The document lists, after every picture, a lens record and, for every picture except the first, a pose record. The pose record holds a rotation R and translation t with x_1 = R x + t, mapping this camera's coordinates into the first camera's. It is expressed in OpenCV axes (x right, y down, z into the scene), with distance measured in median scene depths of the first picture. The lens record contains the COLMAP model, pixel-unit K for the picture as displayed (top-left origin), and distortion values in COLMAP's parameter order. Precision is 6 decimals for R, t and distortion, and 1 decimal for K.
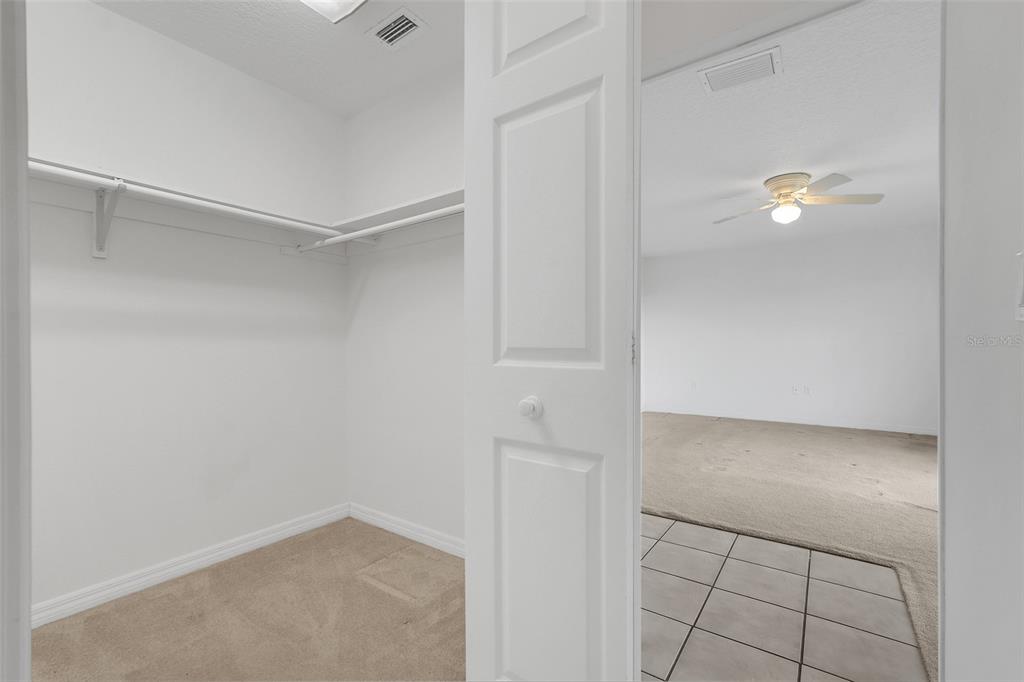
lens RADIAL K [[454.4, 0, 512.0], [0, 454.4, 341.0], [0, 0, 1]] dist [-0.000935, 0.000109]
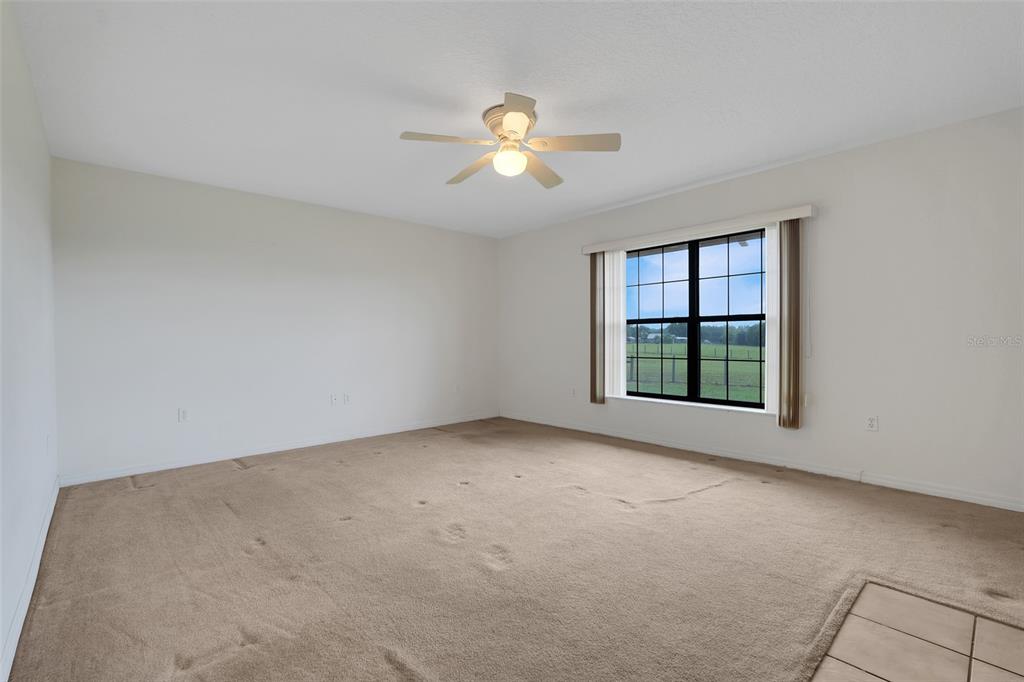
lens RADIAL K [[454.4, 0, 512.0], [0, 454.4, 341.0], [0, 0, 1]] dist [-0.000935, 0.000109]
pose [[0.214240, -0.006996, 0.976756, -0.122730], [0.003282, 0.999974, 0.006442, 0.004371], [-0.976776, 0.001825, 0.214257, 0.908998]]
